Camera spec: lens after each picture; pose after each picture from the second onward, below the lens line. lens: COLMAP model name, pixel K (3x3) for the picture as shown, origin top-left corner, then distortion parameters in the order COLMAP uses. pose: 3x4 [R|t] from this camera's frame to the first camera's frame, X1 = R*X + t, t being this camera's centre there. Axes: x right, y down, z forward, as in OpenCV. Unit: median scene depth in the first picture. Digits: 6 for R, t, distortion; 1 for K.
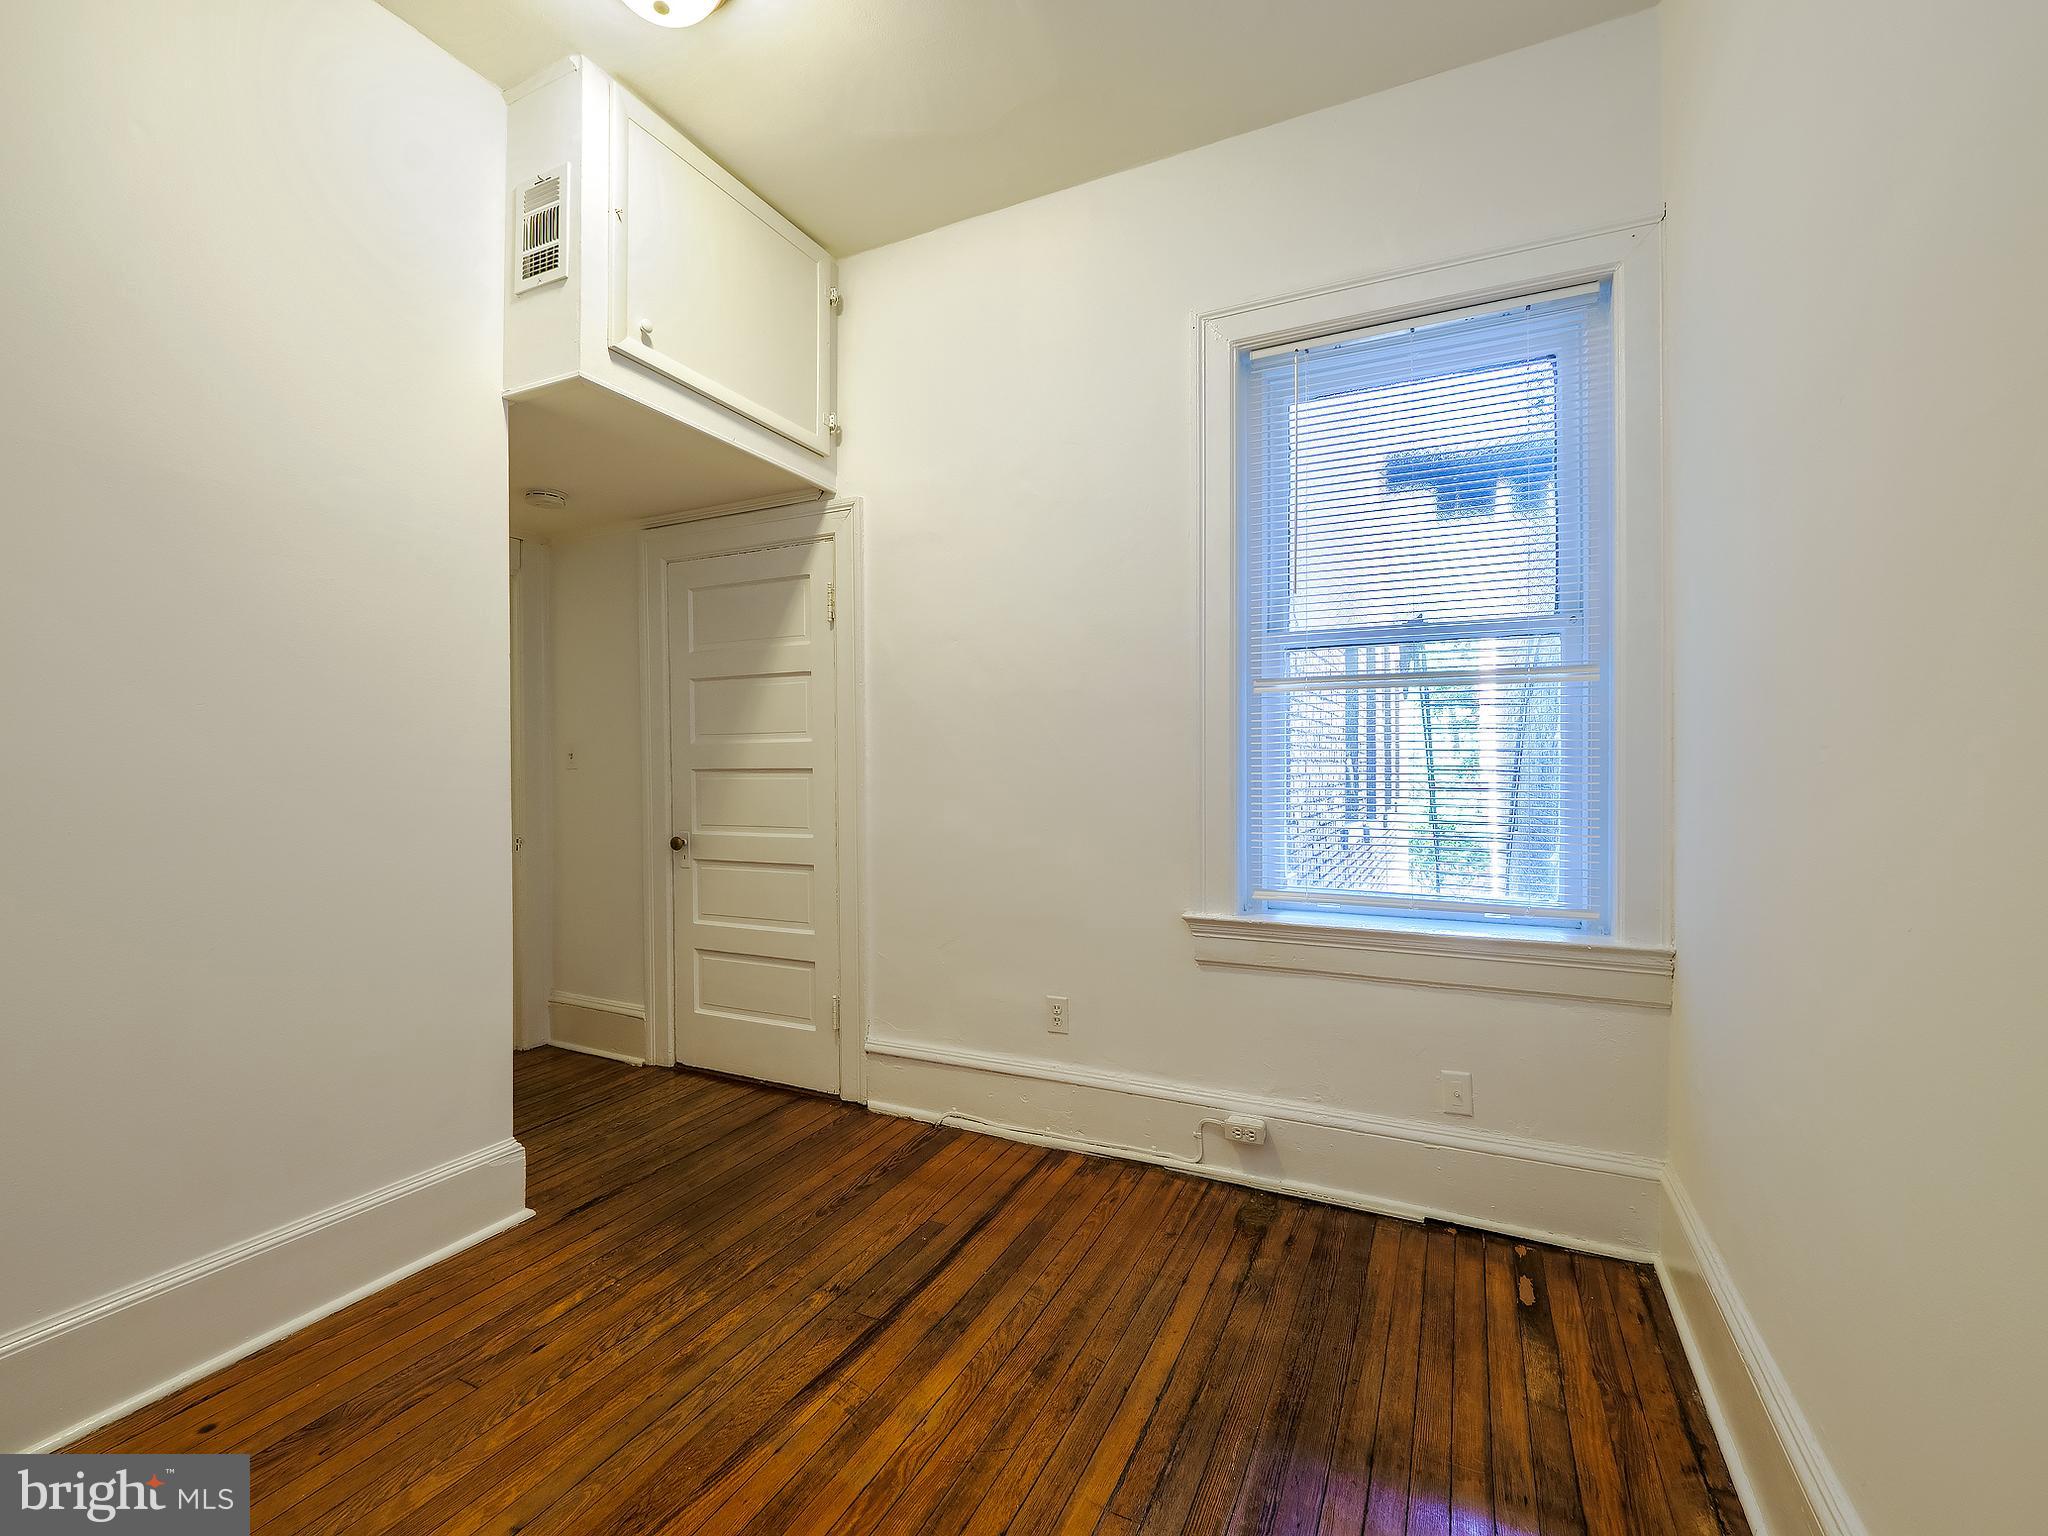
lens RADIAL K [[877.9, 0, 1035.0], [0, 877.9, 770.6], [0, 0, 1]] dist [-0.001412, -0.009102]
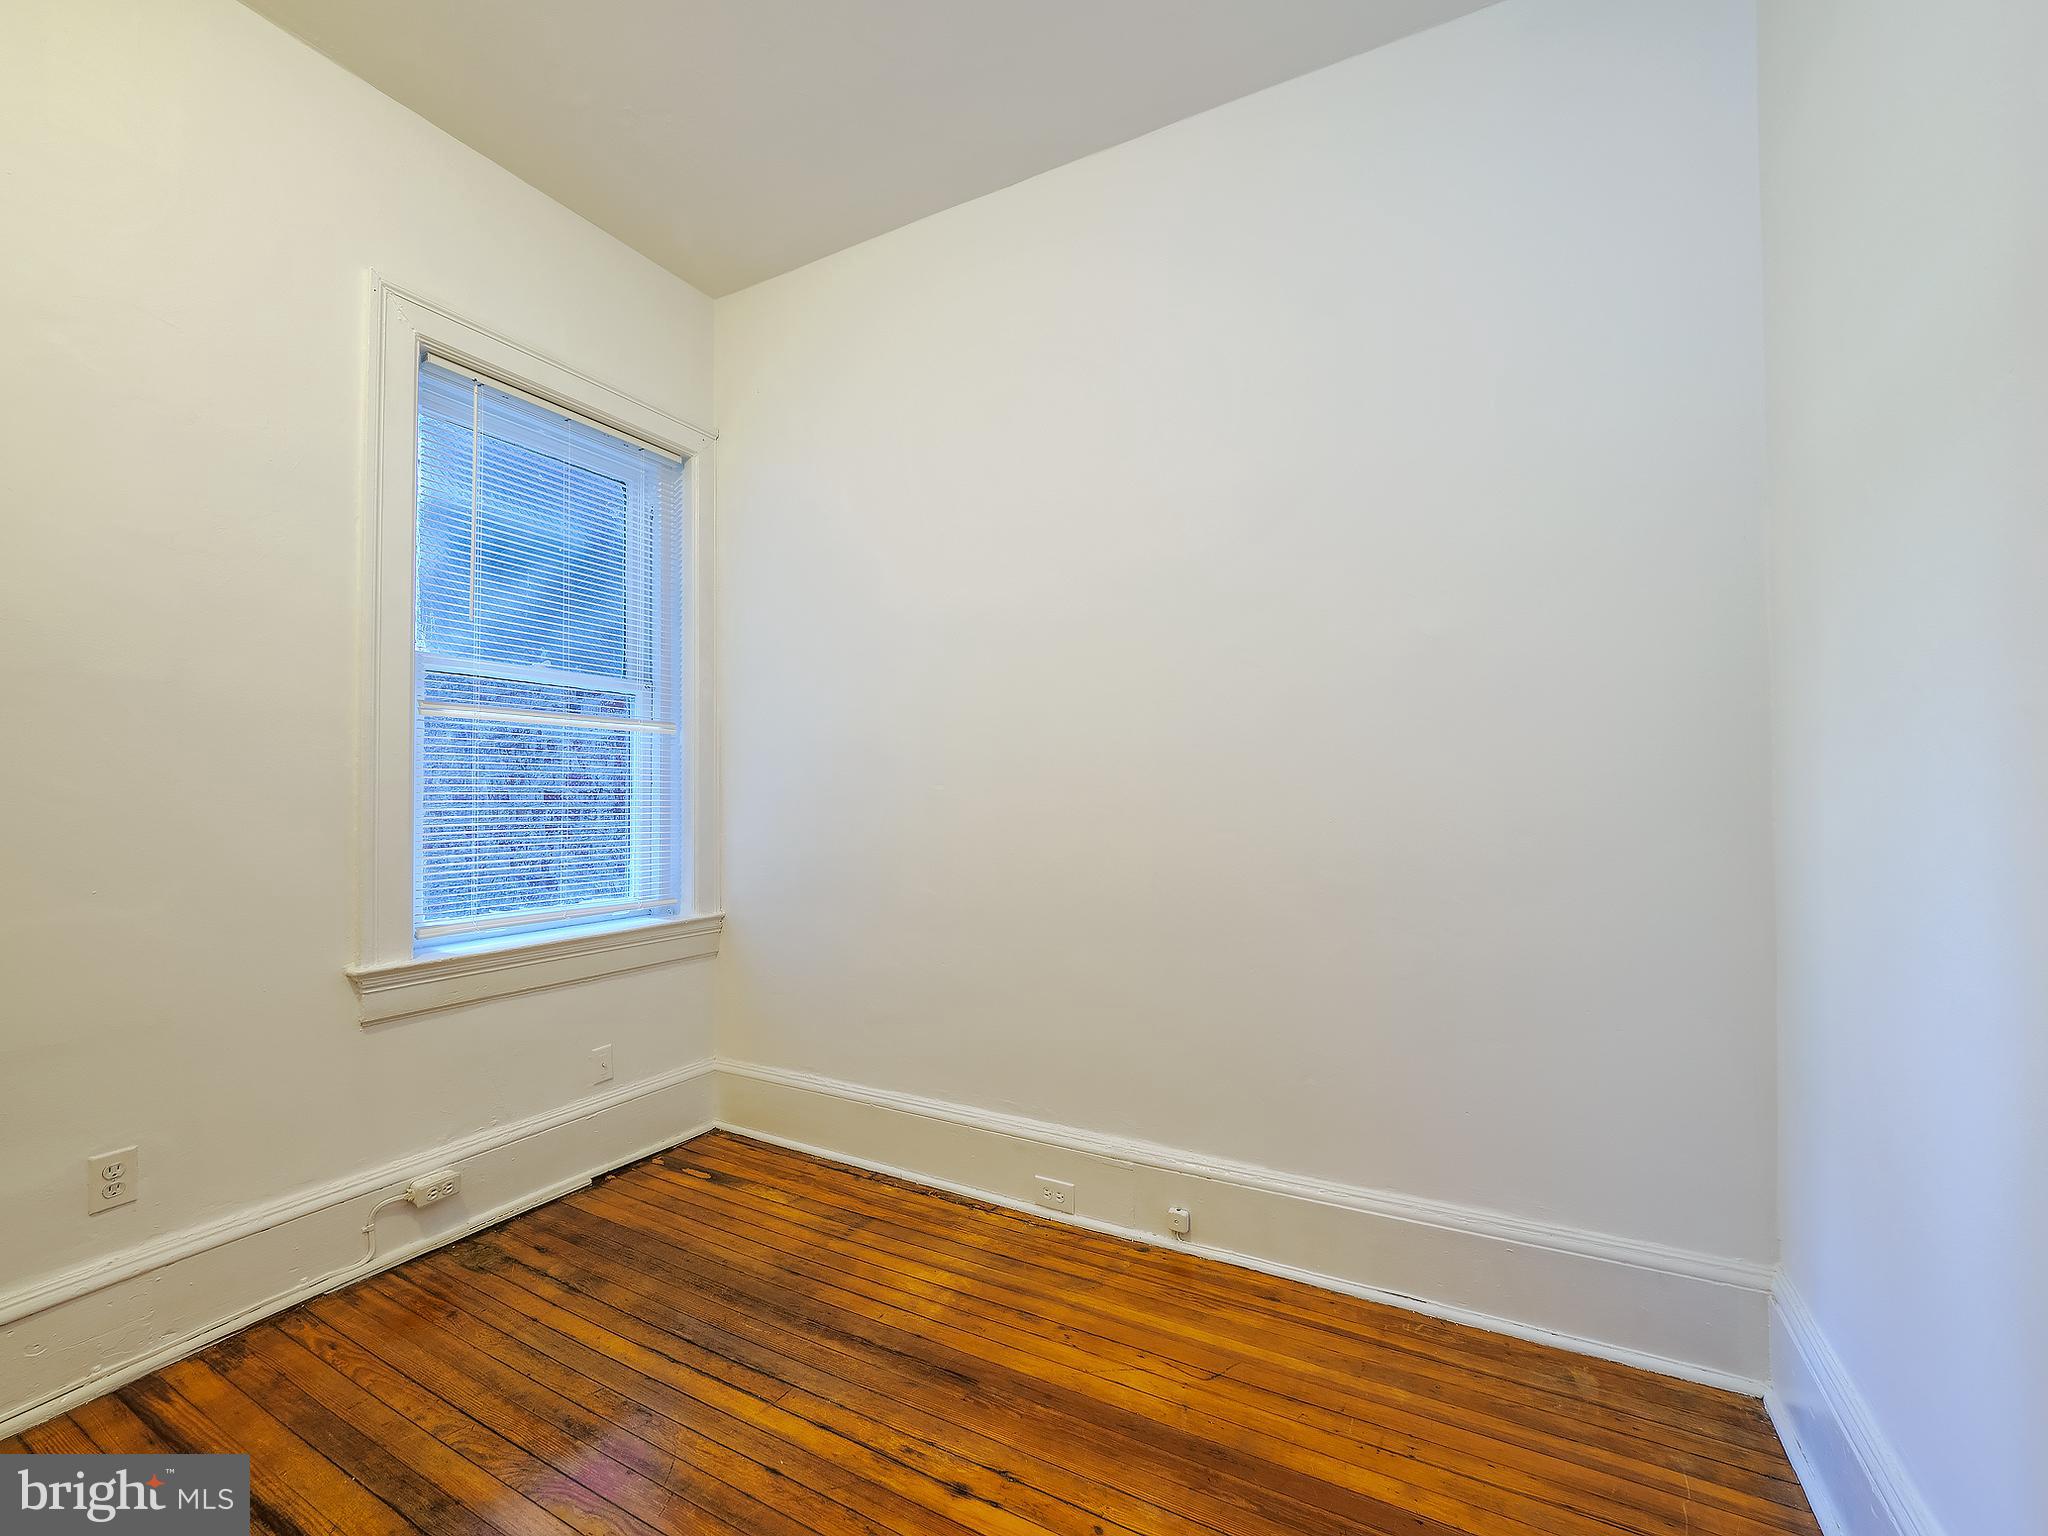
lens RADIAL K [[880.8, 0, 996.0], [0, 880.8, 773.0], [0, 0, 1]] dist [-0.005142, 0.000220]
pose [[0.070871, 0.025460, 0.997160, -0.753949], [0.009146, 0.999616, -0.026172, 0.002153], [-0.997444, 0.010975, 0.070611, 0.392826]]
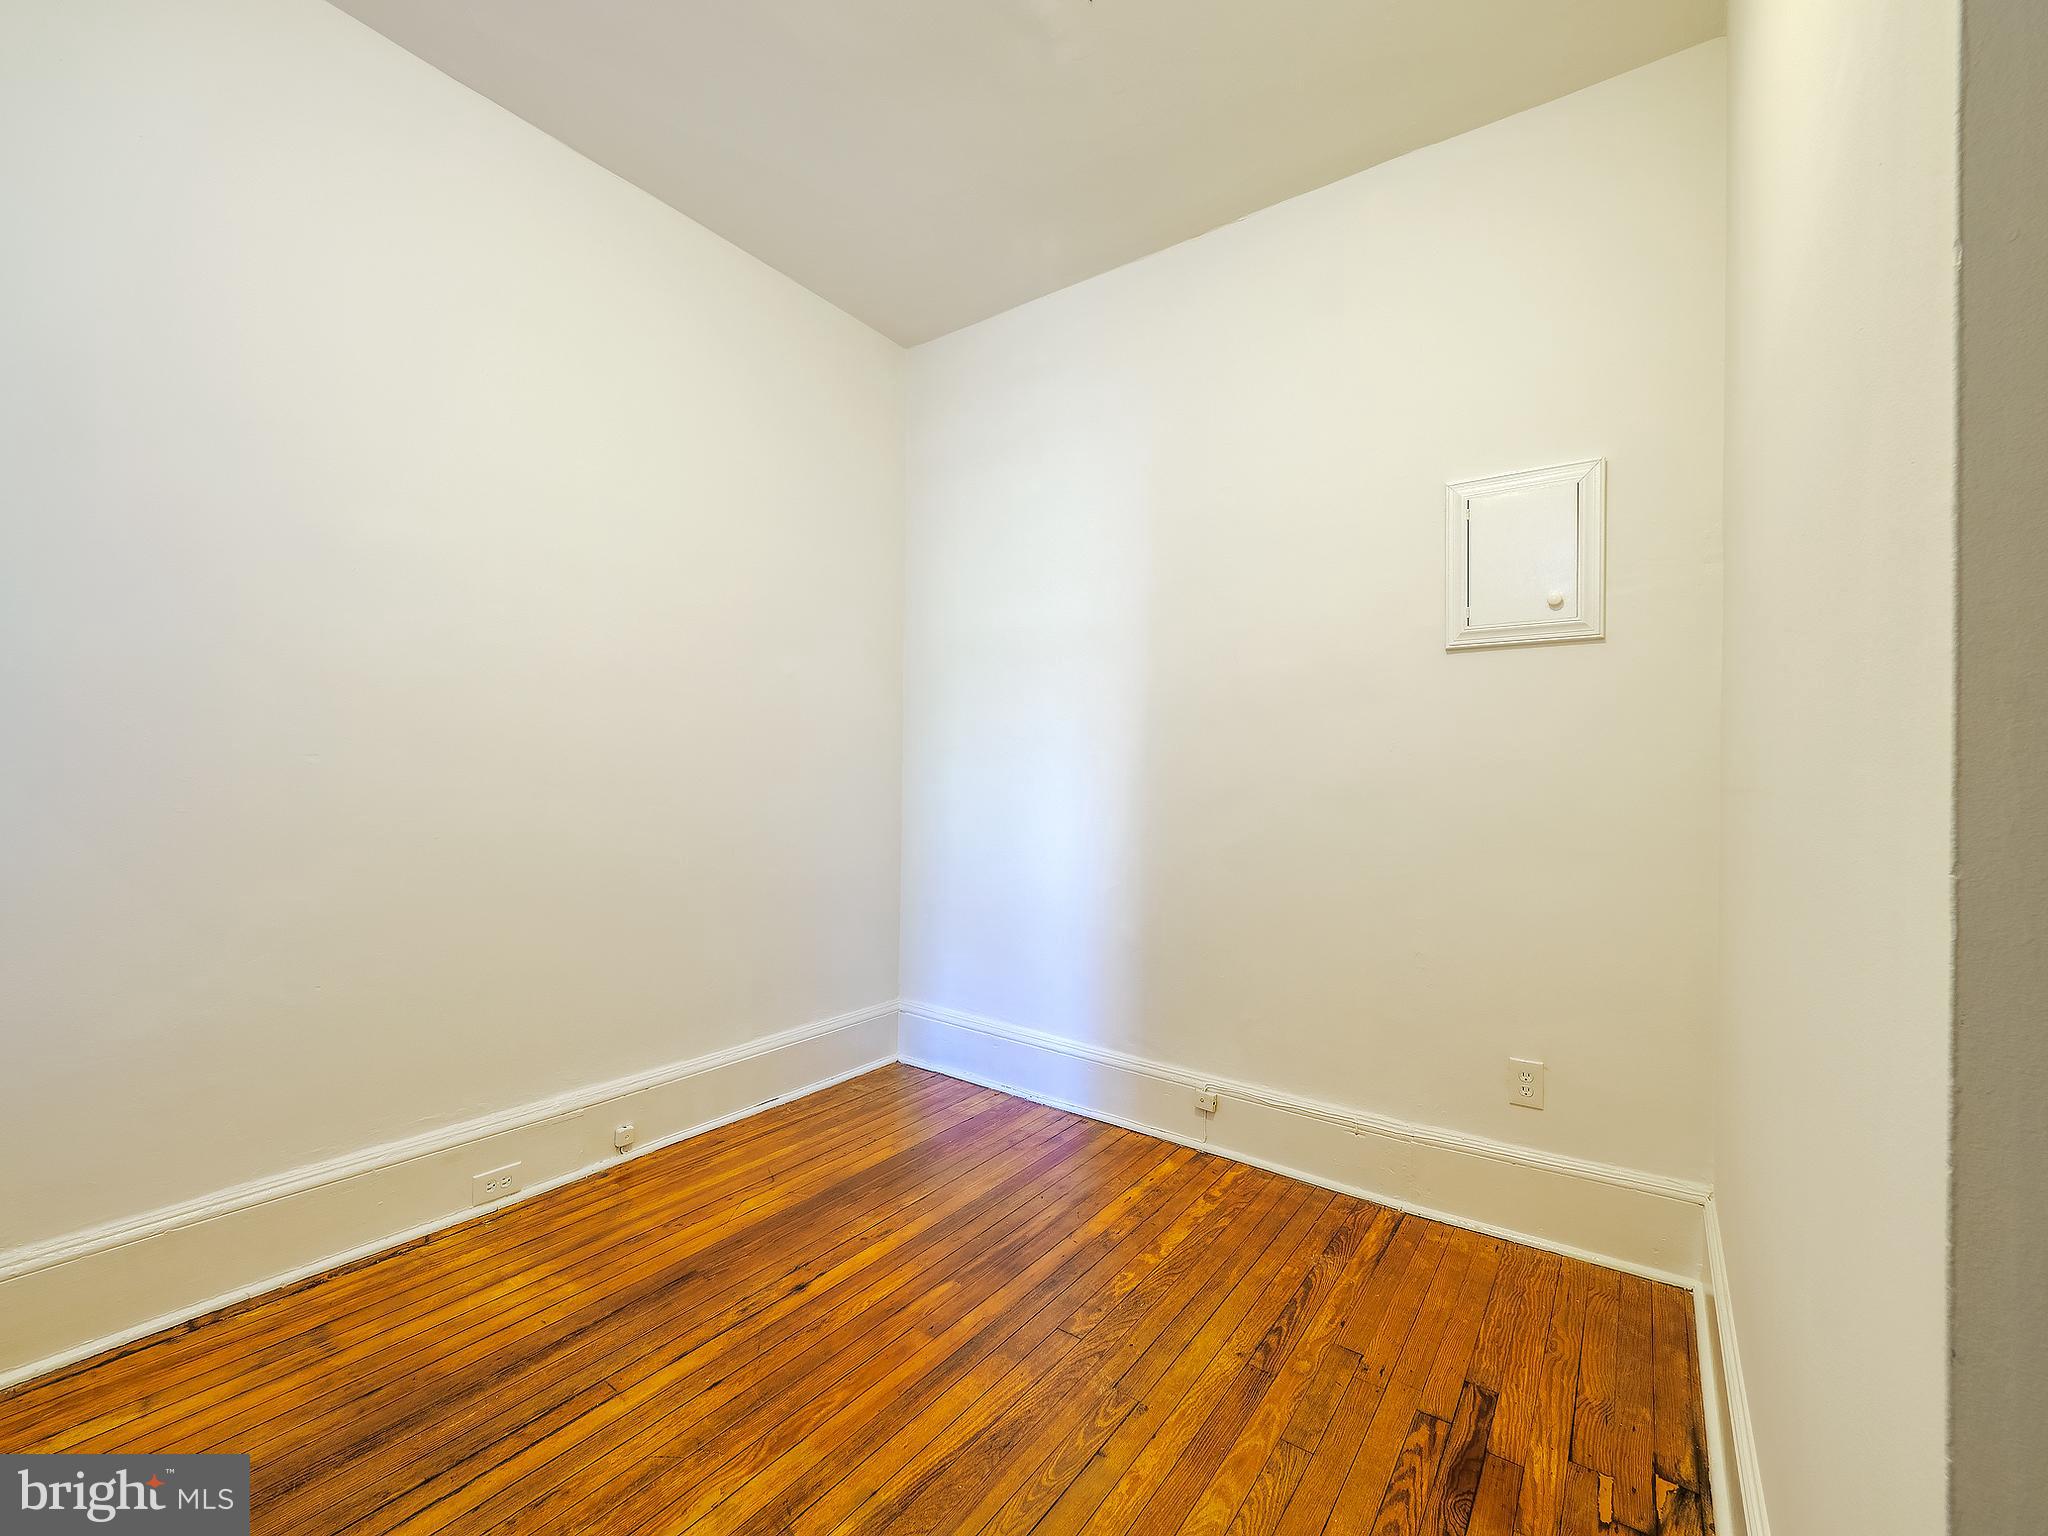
lens RADIAL K [[866.8, 0, 1031.1], [0, 866.8, 753.9], [0, 0, 1]] dist [-0.003414, 0.000356]
pose [[-0.984025, -0.006973, 0.177892, -0.452893], [-0.010892, 0.999719, -0.021061, -0.010720], [-0.177695, -0.022662, -0.983825, 1.385937]]
